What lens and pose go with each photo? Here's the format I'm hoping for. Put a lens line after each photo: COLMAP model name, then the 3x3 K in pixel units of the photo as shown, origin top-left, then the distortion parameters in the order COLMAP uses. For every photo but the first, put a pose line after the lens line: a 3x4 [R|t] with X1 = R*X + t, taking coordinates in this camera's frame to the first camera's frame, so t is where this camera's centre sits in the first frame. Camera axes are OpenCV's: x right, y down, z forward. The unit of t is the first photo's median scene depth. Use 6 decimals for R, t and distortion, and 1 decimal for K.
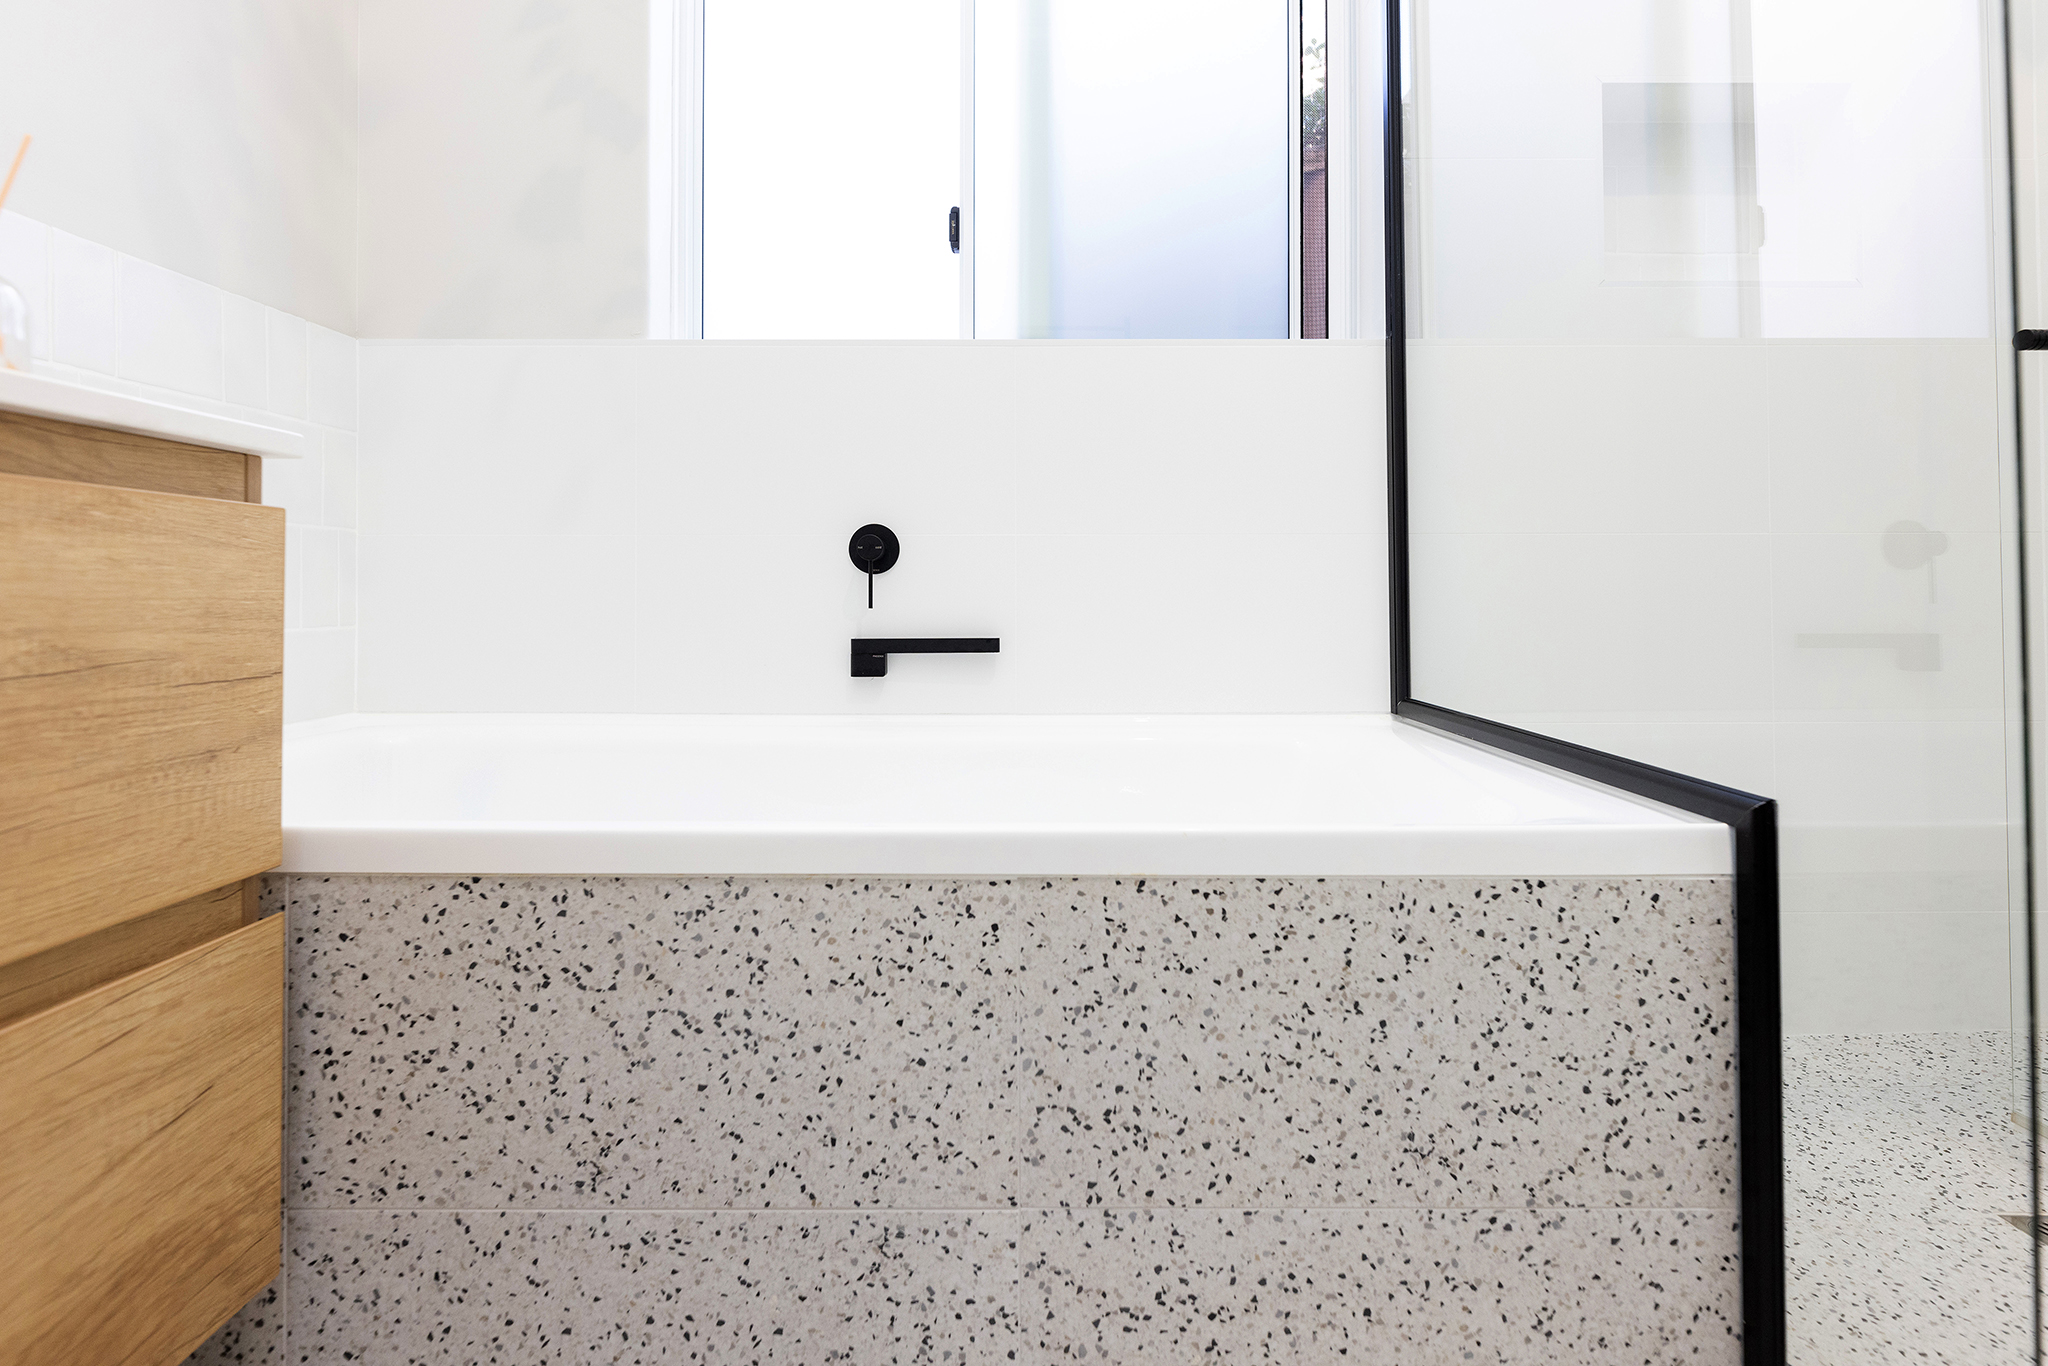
lens RADIAL K [[972.7, 0, 1034.5], [0, 972.7, 582.1], [0, 0, 1]] dist [-0.000809, -0.001861]
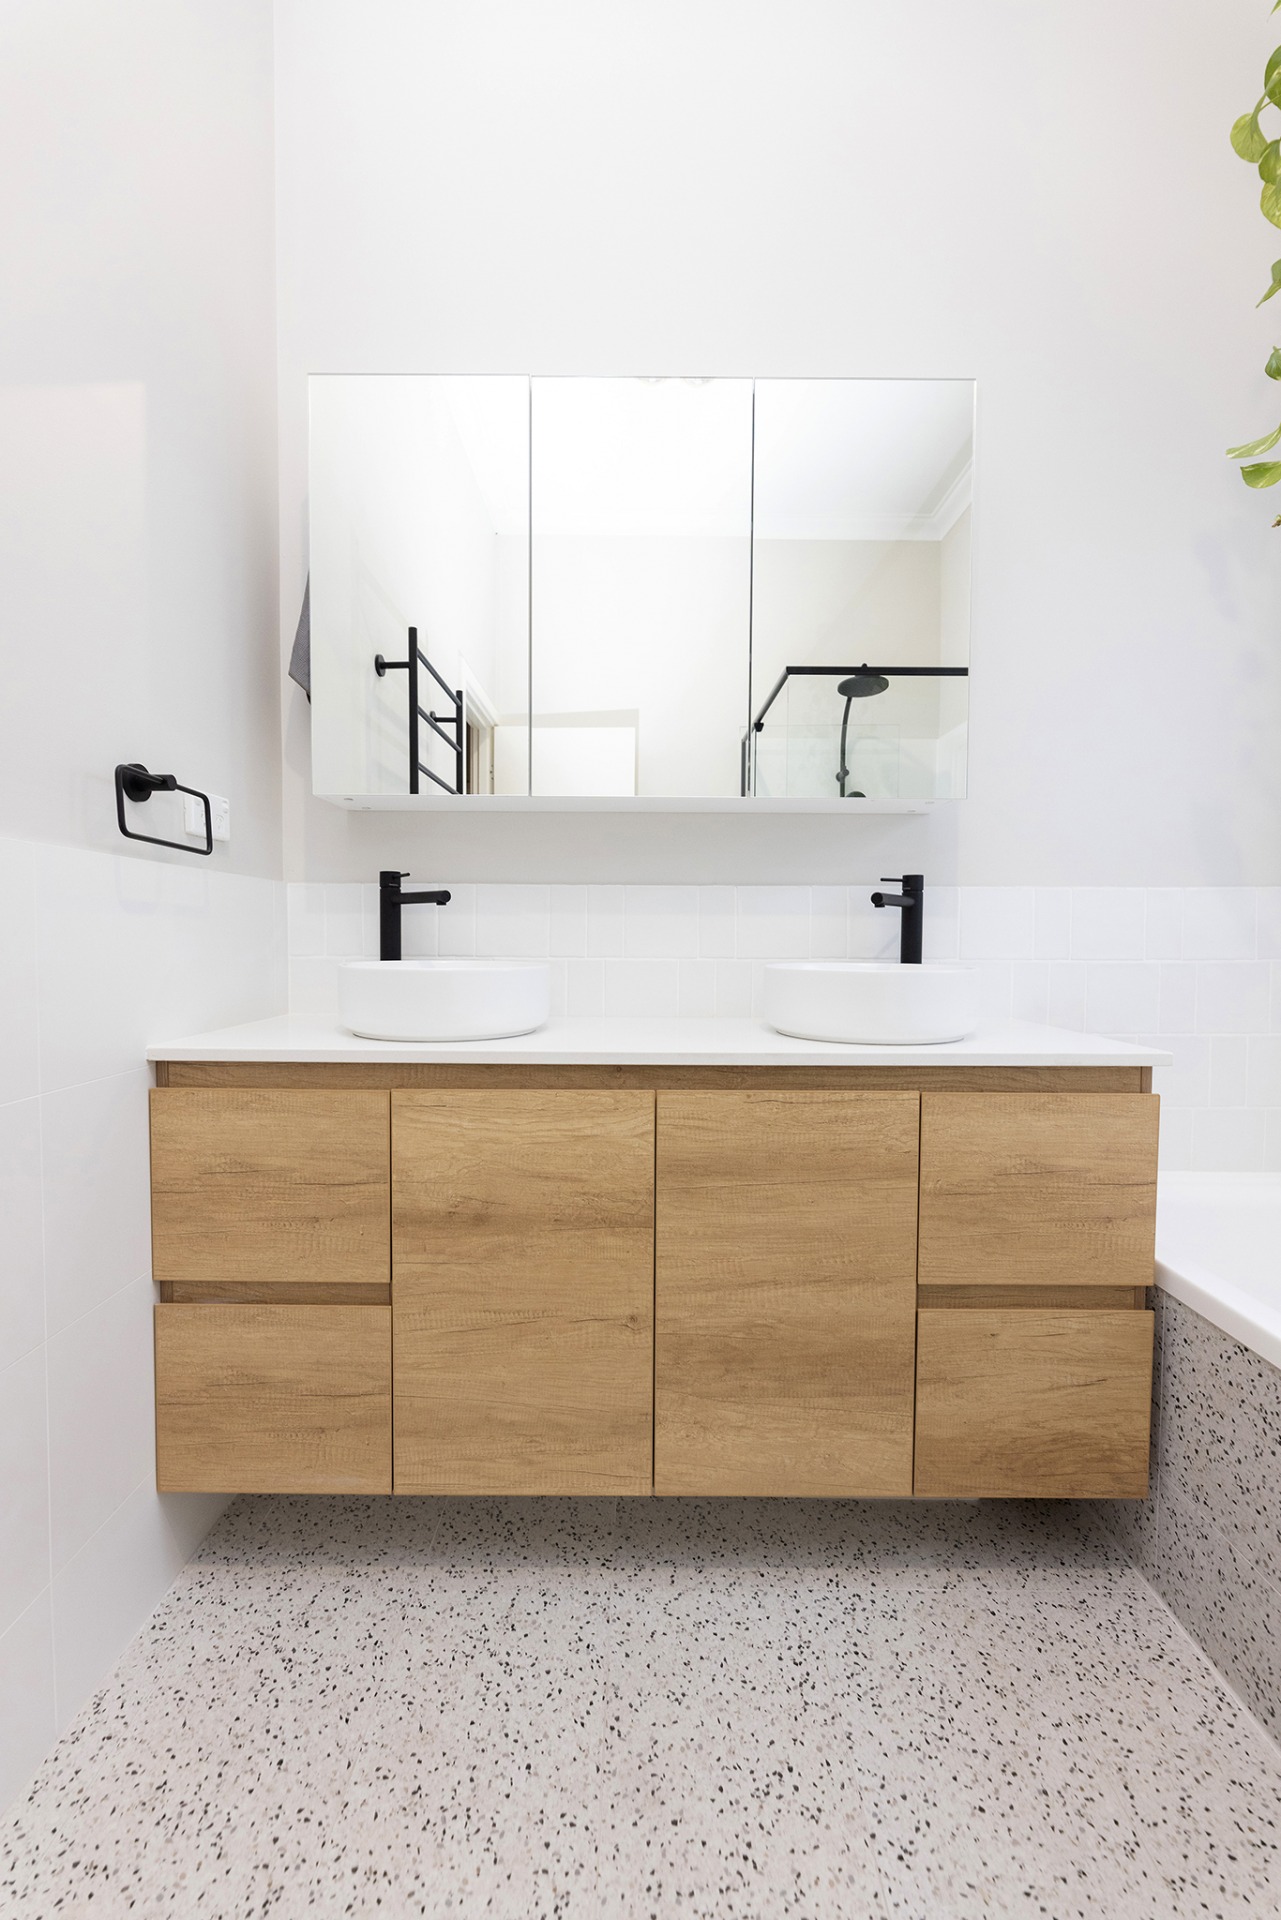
lens RADIAL K [[786.8, 0, 631.0], [0, 786.8, 968.9], [0, 0, 1]] dist [0.000232, -0.000085]
pose [[-0.017810, 0.048369, -0.998671, 0.672006], [0.011935, 0.998768, 0.048161, -0.374712], [0.999770, -0.011061, -0.018365, 0.038550]]
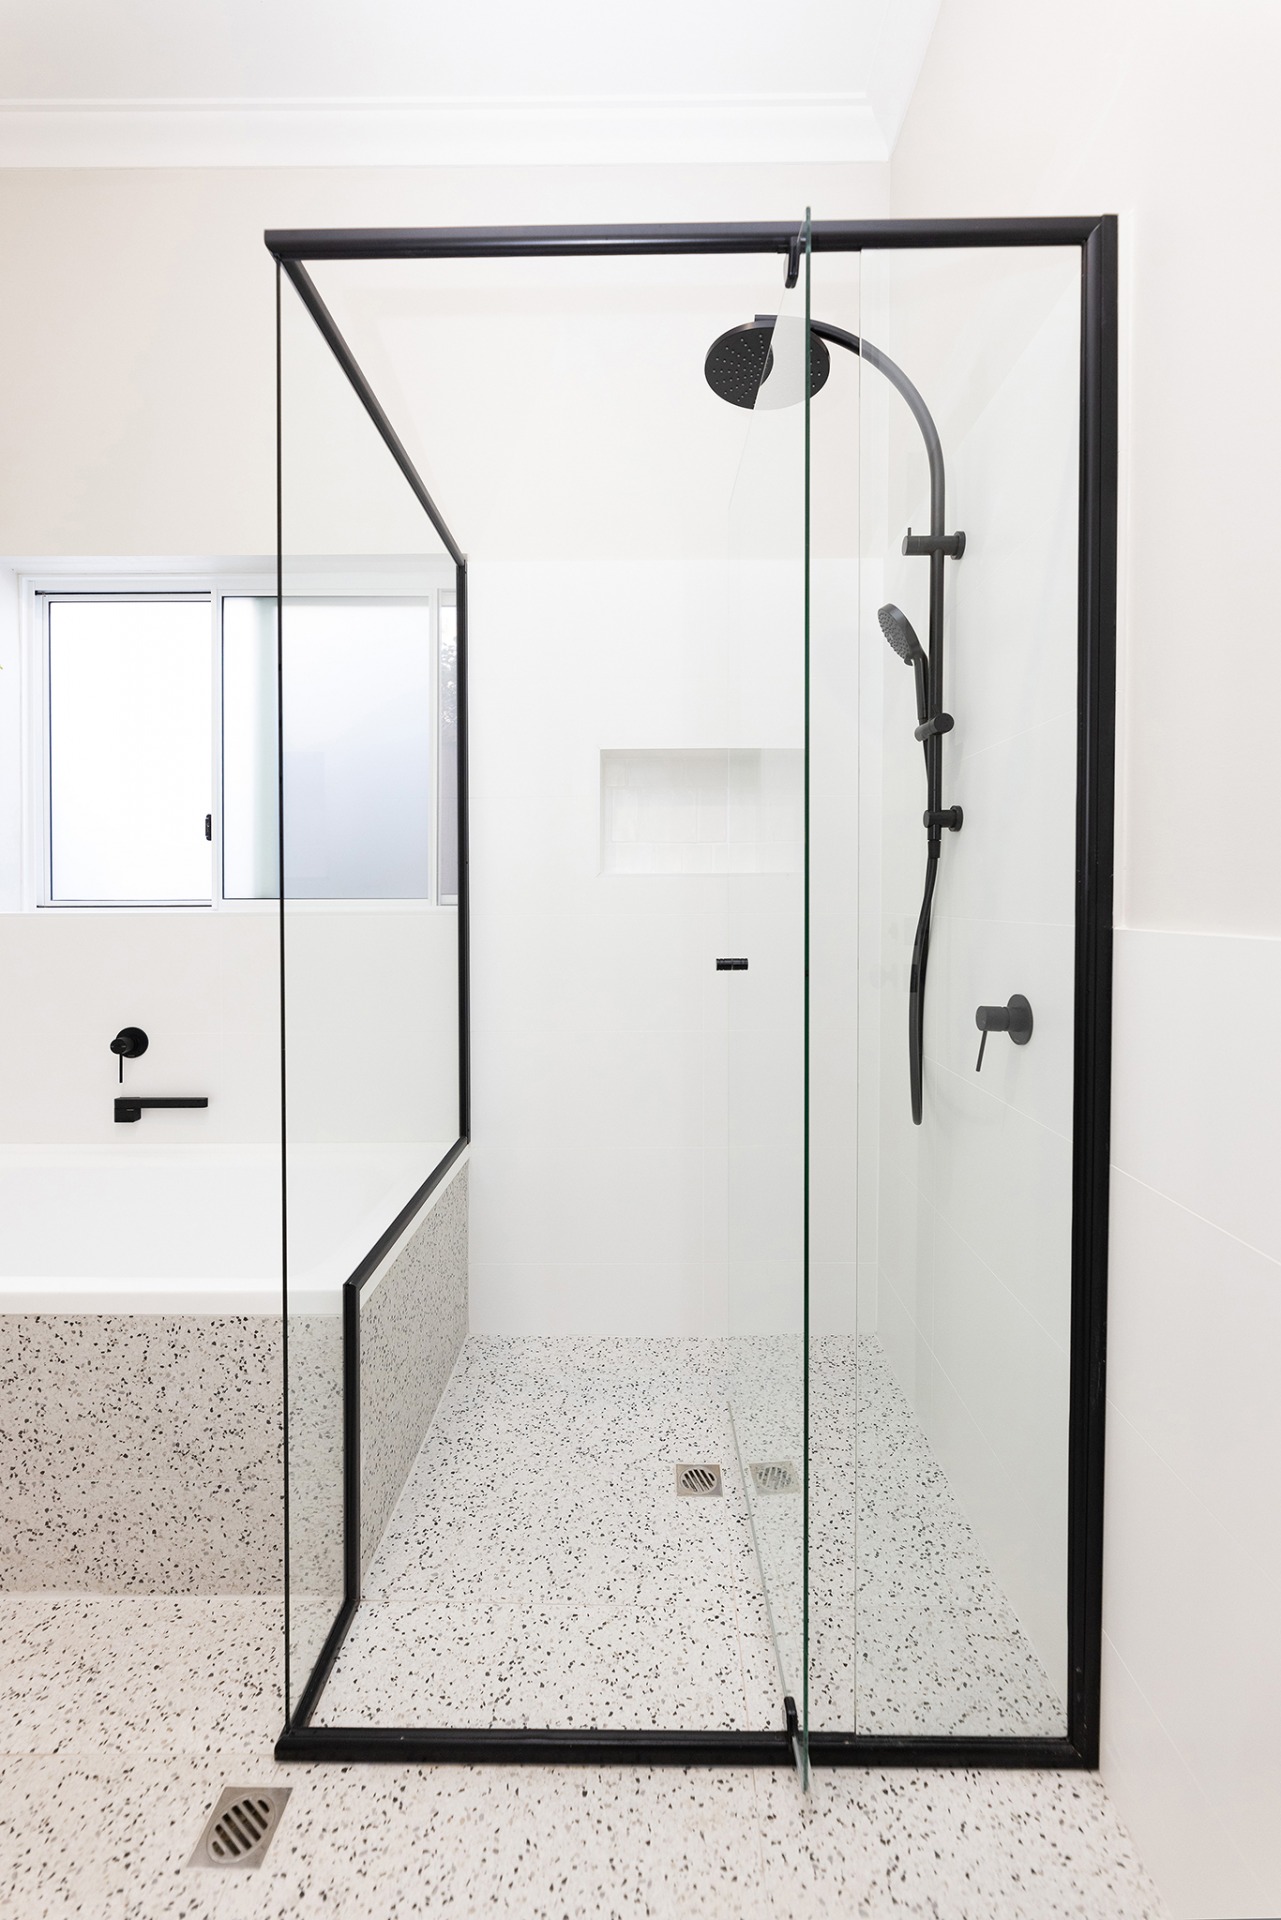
lens RADIAL K [[786.8, 0, 693.2], [0, 786.8, 903.2], [0, 0, 1]] dist [0.000232, -0.000085]
pose [[0.999873, 0.012242, 0.010196, 1.410576], [-0.012544, 0.999467, 0.030151, -0.593786], [-0.009821, -0.030275, 0.999493, -0.578320]]
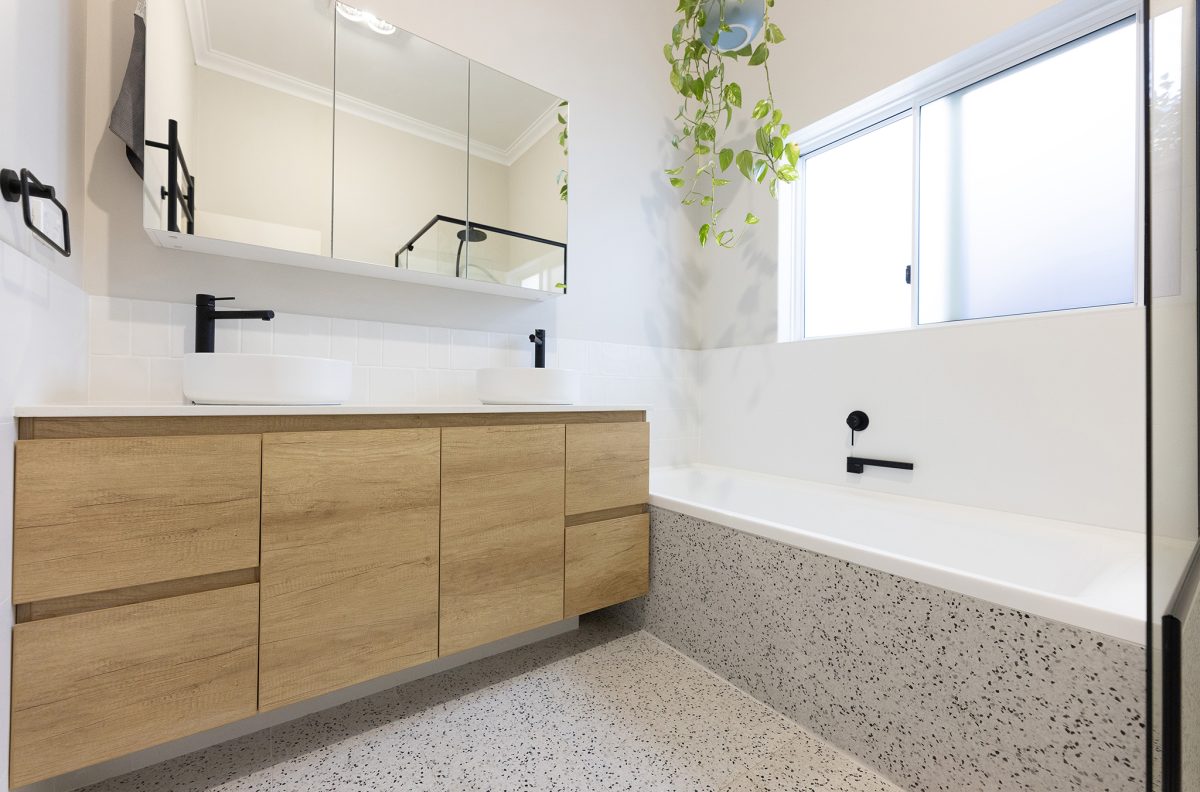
lens RADIAL K [[489.9, 0, 603.2], [0, 489.9, 398.6], [0, 0, 1]] dist [0.004159, -0.001014]
pose [[0.579516, 0.011926, -0.814874, 0.875303], [0.001349, 0.999878, 0.015593, -0.206993], [0.814960, -0.010135, 0.579429, -0.438392]]
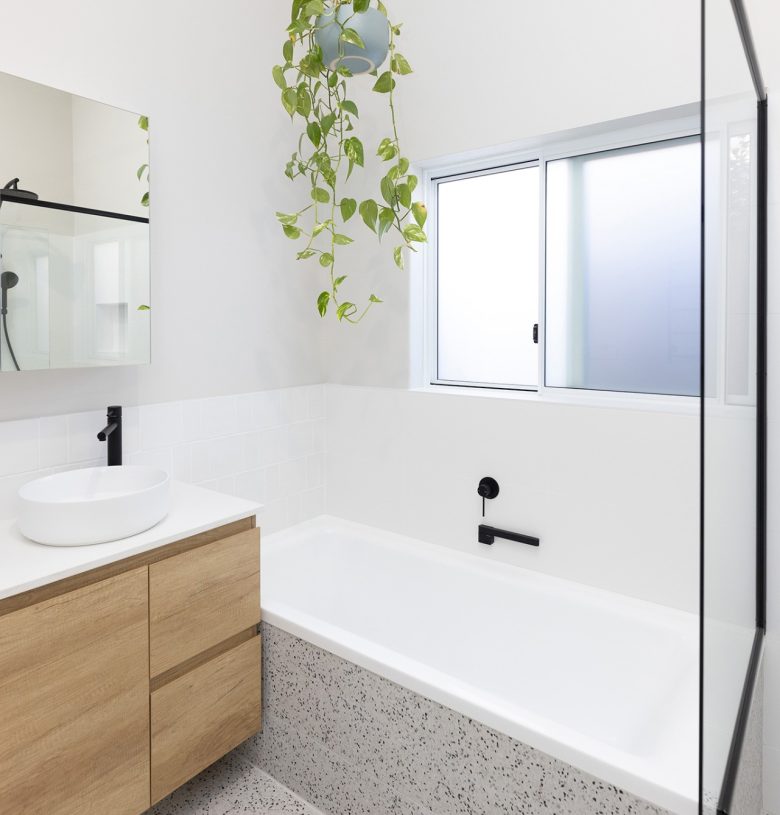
lens RADIAL K [[583.7, 0, 402.9], [0, 583.7, 333.6], [0, 0, 1]] dist [-0.007157, 0.001462]
pose [[0.798643, 0.019477, -0.601490, 0.925423], [0.003145, 0.999327, 0.036536, -0.842641], [0.601797, -0.031071, 0.798044, -0.391145]]
